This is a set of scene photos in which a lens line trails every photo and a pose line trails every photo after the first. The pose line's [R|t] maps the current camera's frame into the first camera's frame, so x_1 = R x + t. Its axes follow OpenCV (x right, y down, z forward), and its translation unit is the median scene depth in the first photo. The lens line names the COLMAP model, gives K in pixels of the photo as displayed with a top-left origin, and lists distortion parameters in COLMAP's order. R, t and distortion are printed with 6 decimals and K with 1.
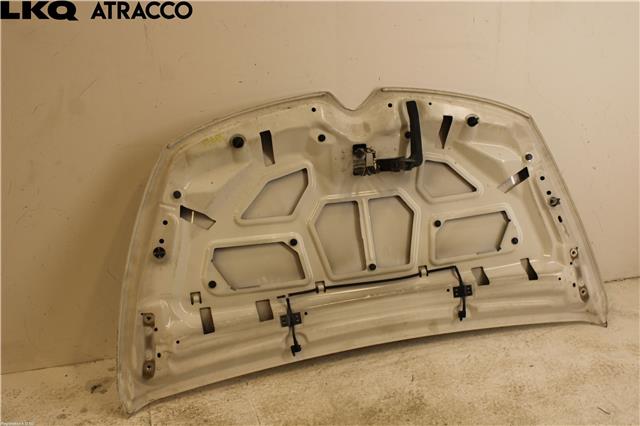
lens RADIAL K [[735.2, 0, 320.0], [0, 735.2, 213.0], [0, 0, 1]] dist [-0.016786, -0.040152]
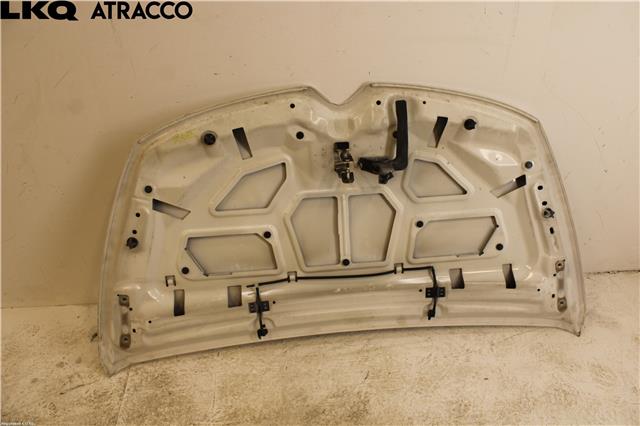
lens RADIAL K [[548.1, 0, 320.0], [0, 548.1, 213.0], [0, 0, 1]] dist [-0.093671, 0.008590]
pose [[0.977224, 0.119819, -0.175148, 0.162679], [-0.064101, 0.953462, 0.294619, -0.214760], [0.202298, -0.276682, 0.939427, 0.305634]]
